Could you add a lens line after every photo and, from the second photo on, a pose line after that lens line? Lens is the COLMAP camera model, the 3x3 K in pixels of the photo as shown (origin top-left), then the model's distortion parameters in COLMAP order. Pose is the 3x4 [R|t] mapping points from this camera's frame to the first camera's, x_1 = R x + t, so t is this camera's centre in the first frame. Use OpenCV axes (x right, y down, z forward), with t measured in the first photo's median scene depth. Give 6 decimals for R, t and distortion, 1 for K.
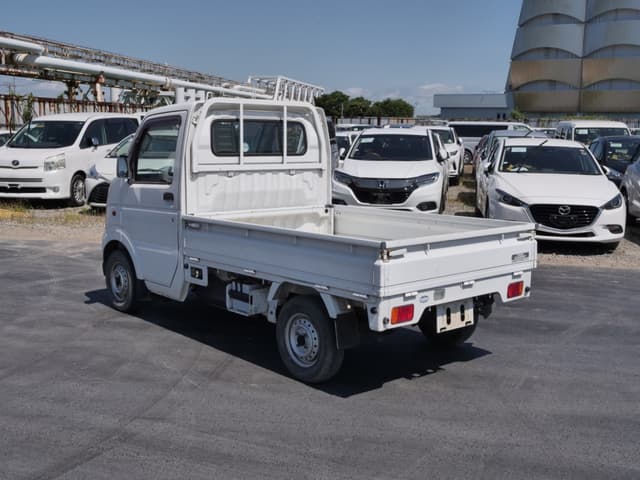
lens RADIAL K [[748.6, 0, 320.0], [0, 748.6, 240.0], [0, 0, 1]] dist [0.002756, 0.016503]
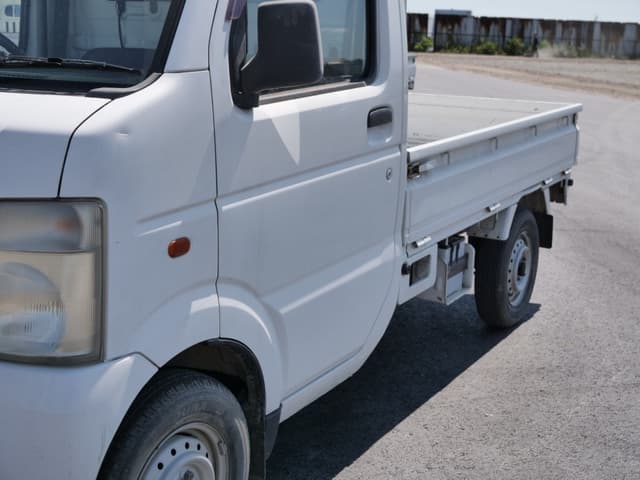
lens RADIAL K [[925.7, 0, 320.0], [0, 925.7, 240.0], [0, 0, 1]] dist [0.008525, 0.029587]
pose [[-0.308770, -0.227956, 0.923416, -0.636339], [0.115008, 0.954784, 0.274155, -0.129123], [-0.944158, 0.190851, -0.268592, 1.166669]]
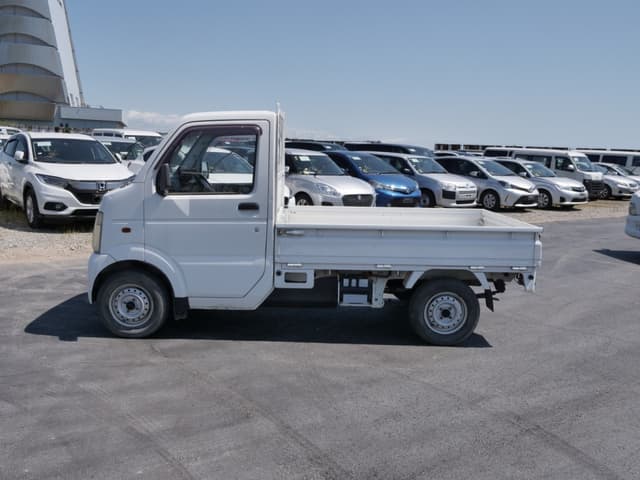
lens RADIAL K [[588.8, 0, 320.0], [0, 588.8, 240.0], [0, 0, 1]] dist [-0.003304, -0.003237]
pose [[0.645560, -0.104356, 0.756546, -0.733525], [0.080485, 0.994400, 0.068487, -0.059670], [-0.759457, 0.016678, 0.650344, 0.425167]]
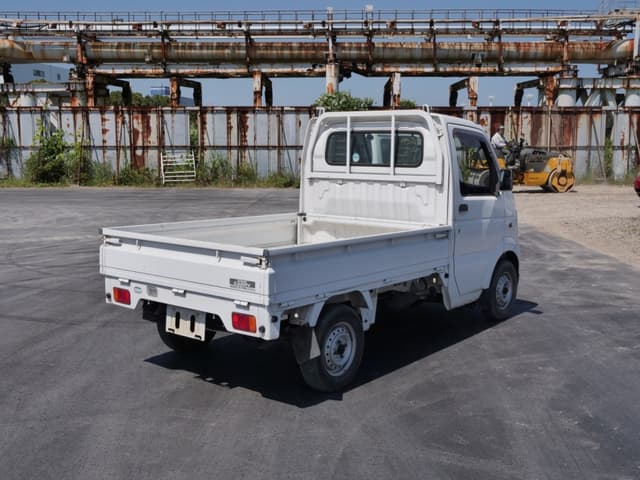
lens RADIAL K [[717.4, 0, 326.6], [0, 717.4, 239.5], [0, 0, 1]] dist [0.010122, -0.007507]
pose [[0.182539, 0.113378, -0.976640, 0.923917], [-0.143744, 0.985733, 0.087567, -0.096068], [0.972634, 0.124402, 0.196232, 0.805538]]
